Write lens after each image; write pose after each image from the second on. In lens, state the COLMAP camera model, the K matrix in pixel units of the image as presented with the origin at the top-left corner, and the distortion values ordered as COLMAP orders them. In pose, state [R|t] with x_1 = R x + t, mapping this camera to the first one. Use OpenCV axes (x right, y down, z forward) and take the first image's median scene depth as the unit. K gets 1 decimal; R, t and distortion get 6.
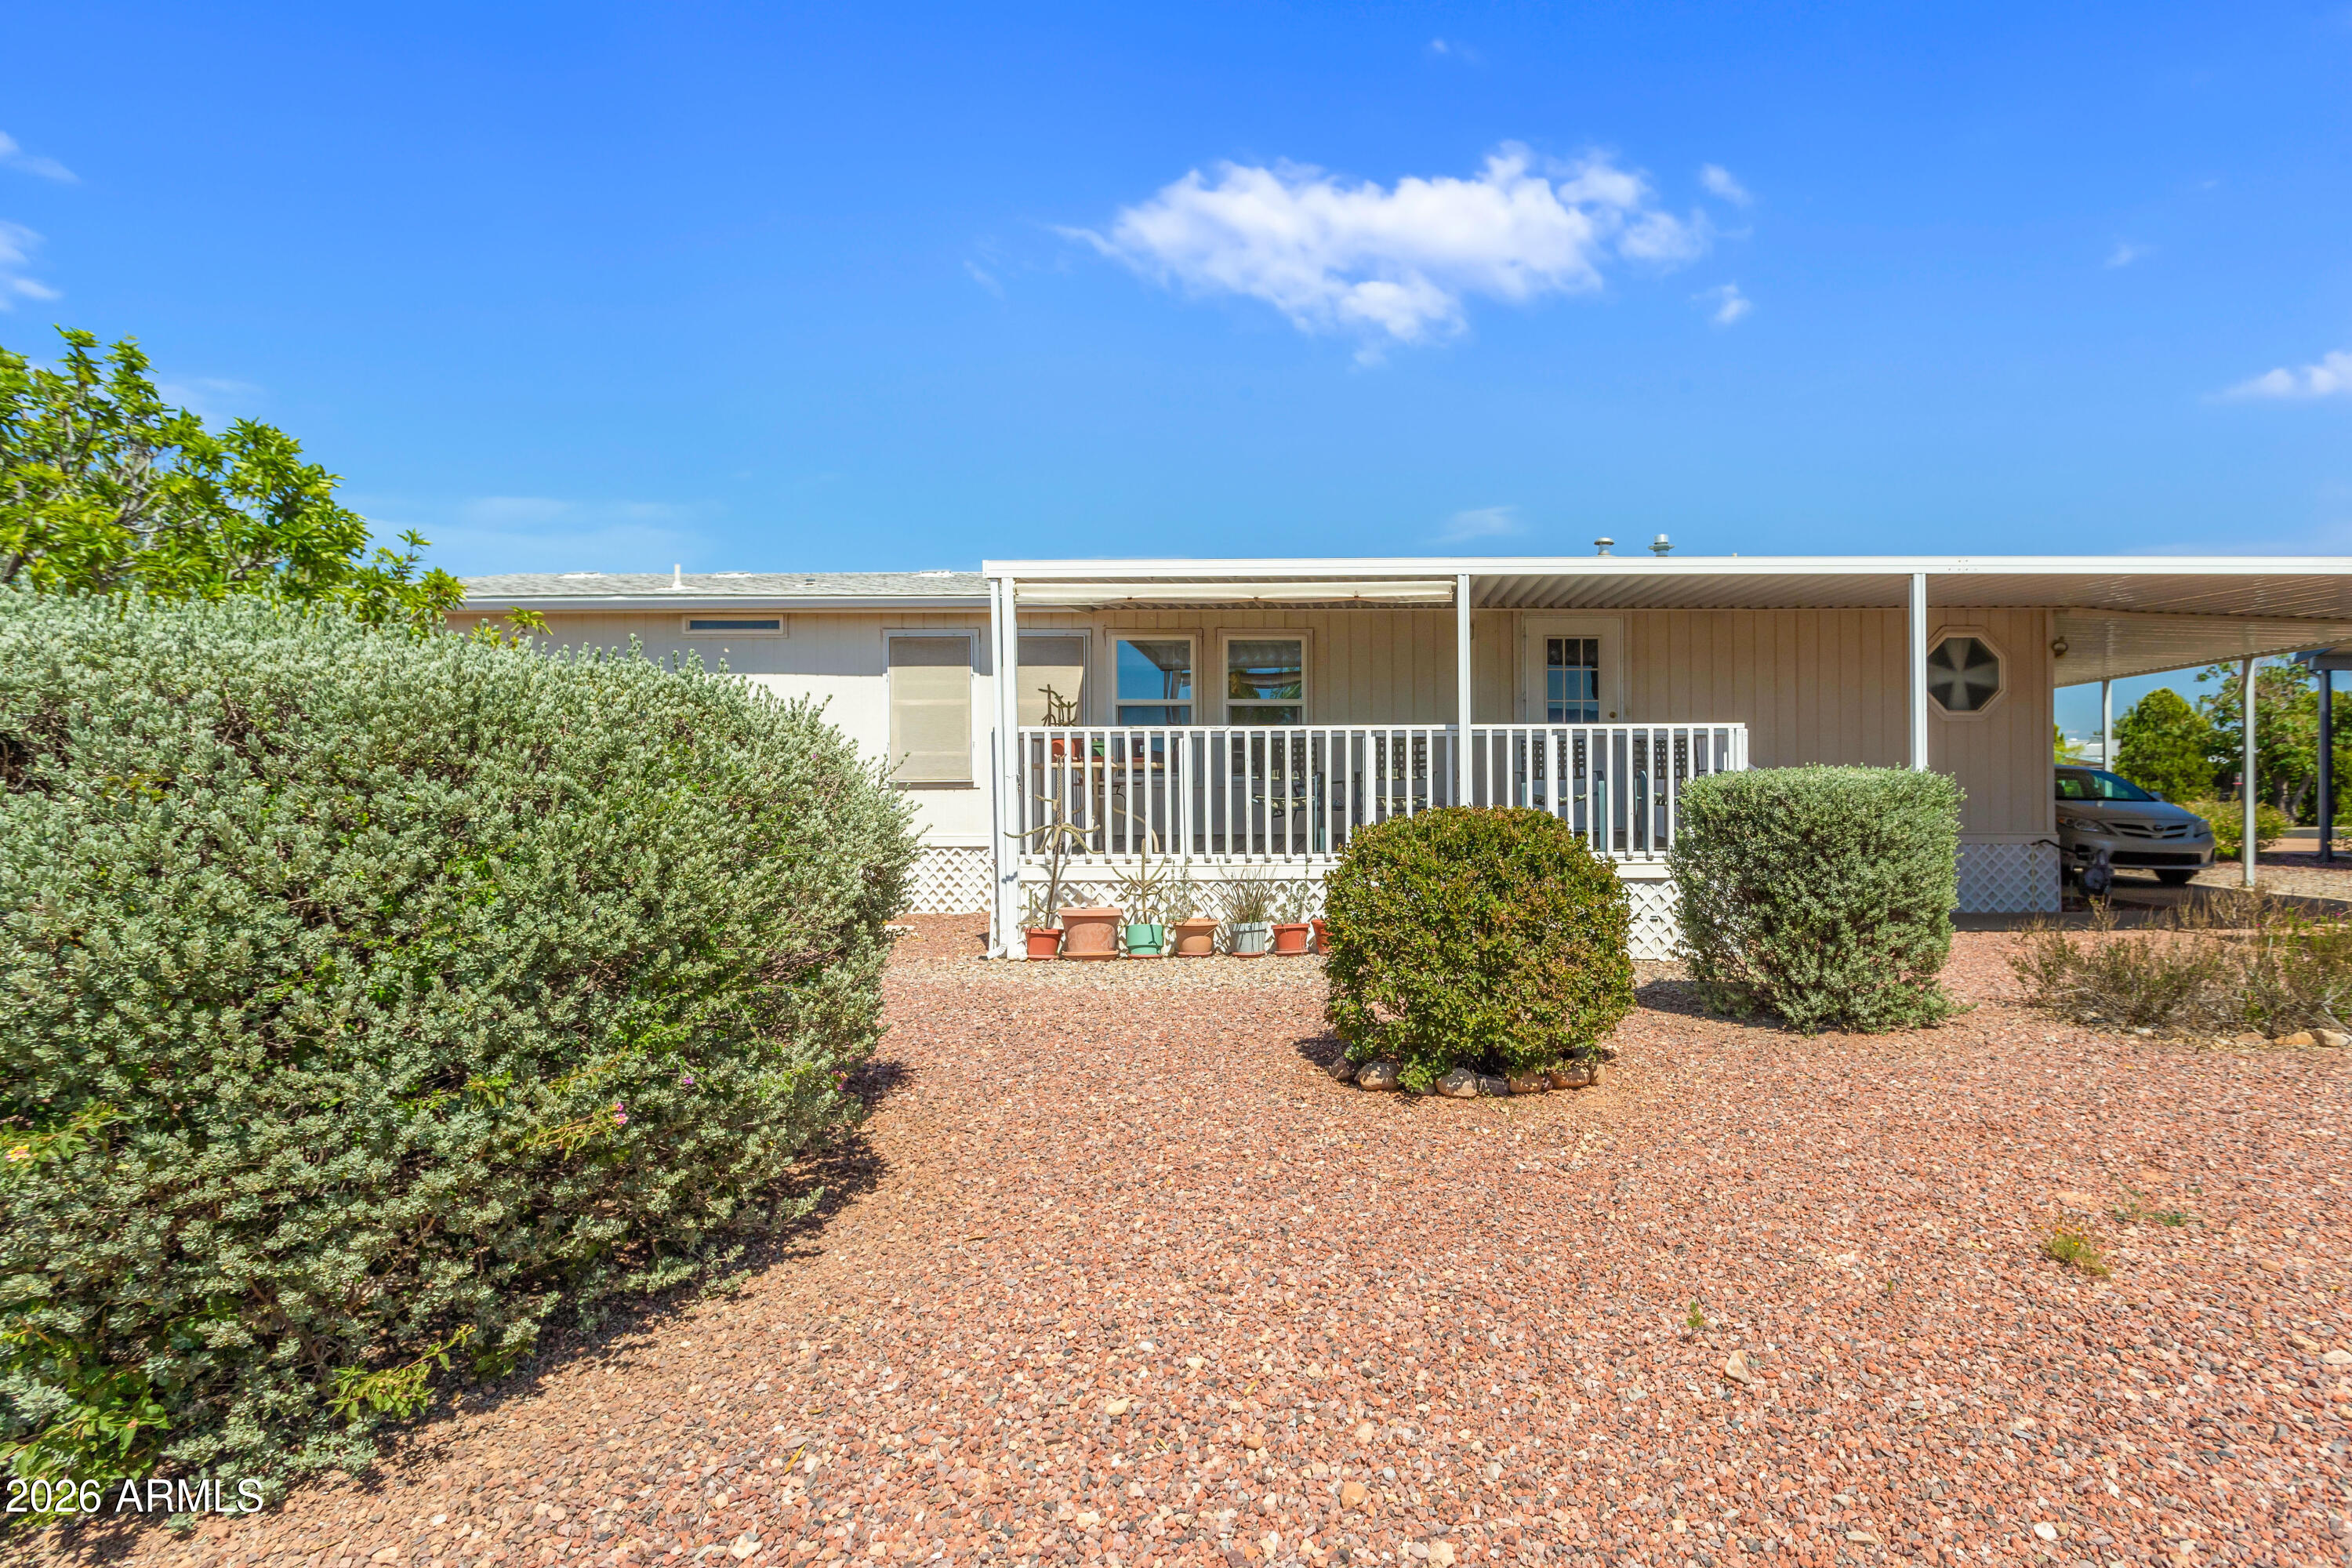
lens RADIAL K [[1176.0, 0, 1180.8], [0, 1176.0, 791.8], [0, 0, 1]] dist [-0.003385, -0.000323]
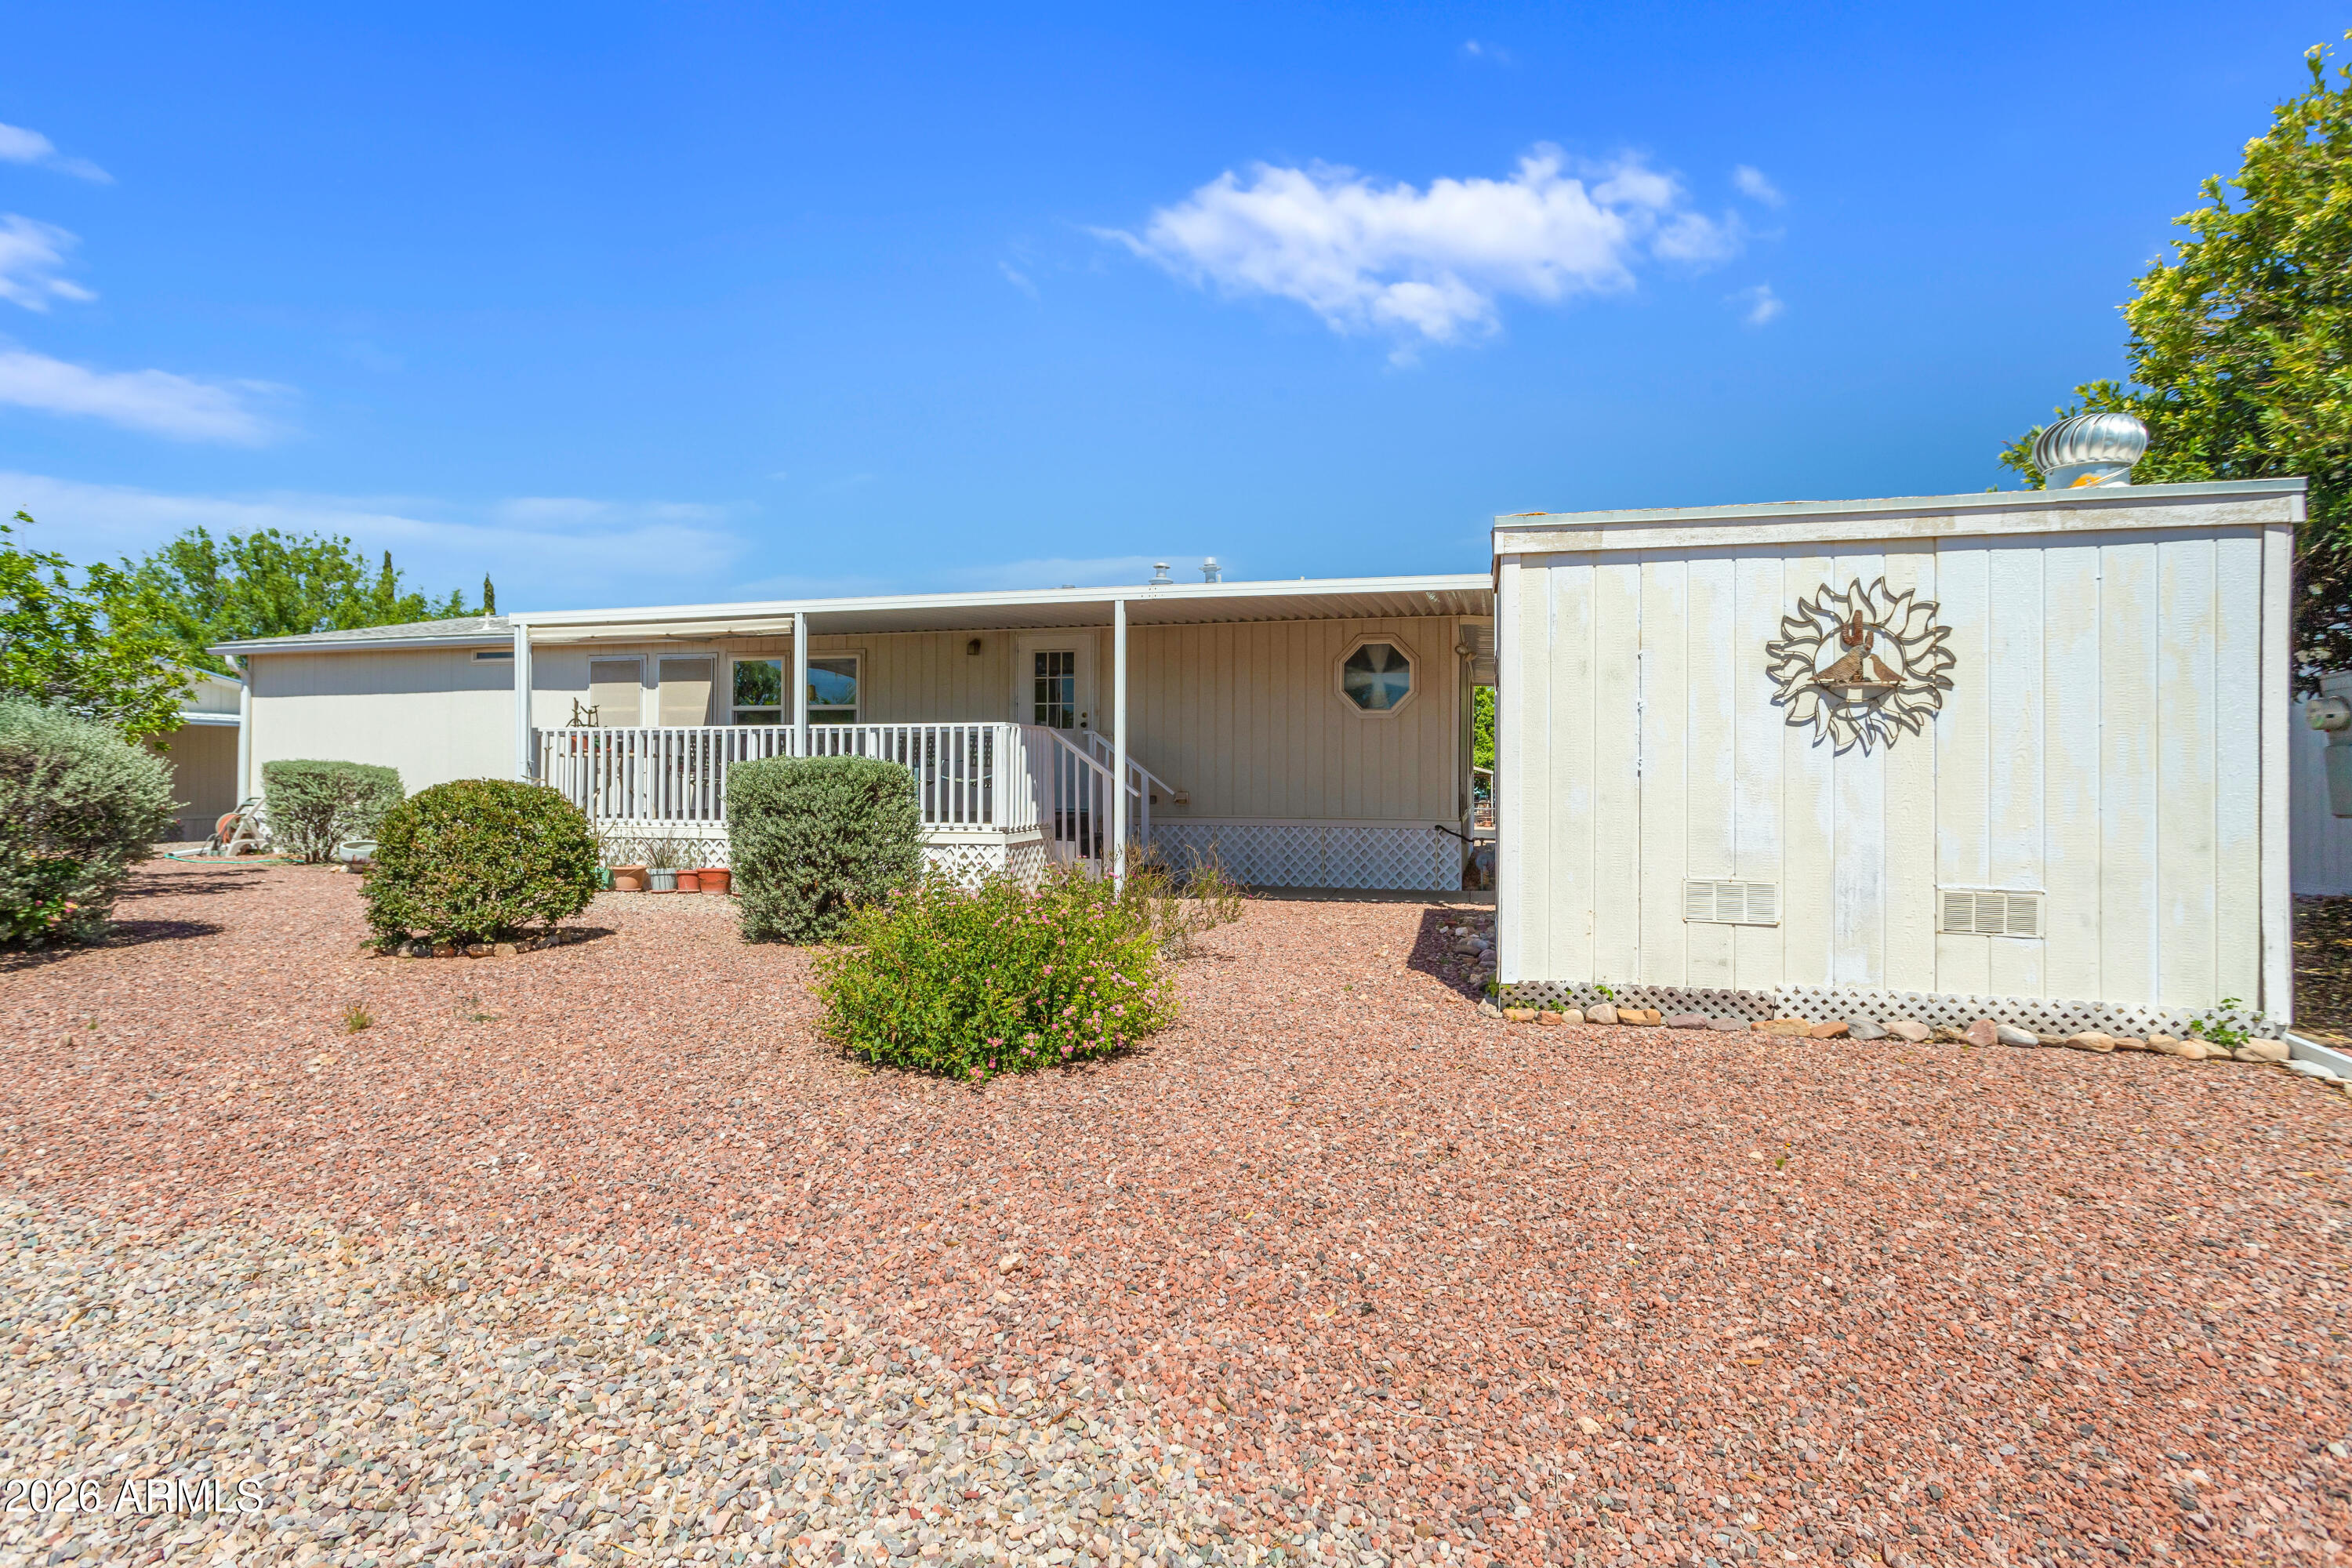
lens RADIAL K [[1131.6, 0, 1182.9], [0, 1131.6, 781.0], [0, 0, 1]] dist [0.005821, 0.000442]
pose [[0.967167, 0.006756, -0.254054, 0.975116], [-0.007442, 0.999971, -0.001740, 0.005859], [0.254034, 0.003573, 0.967189, -0.131923]]
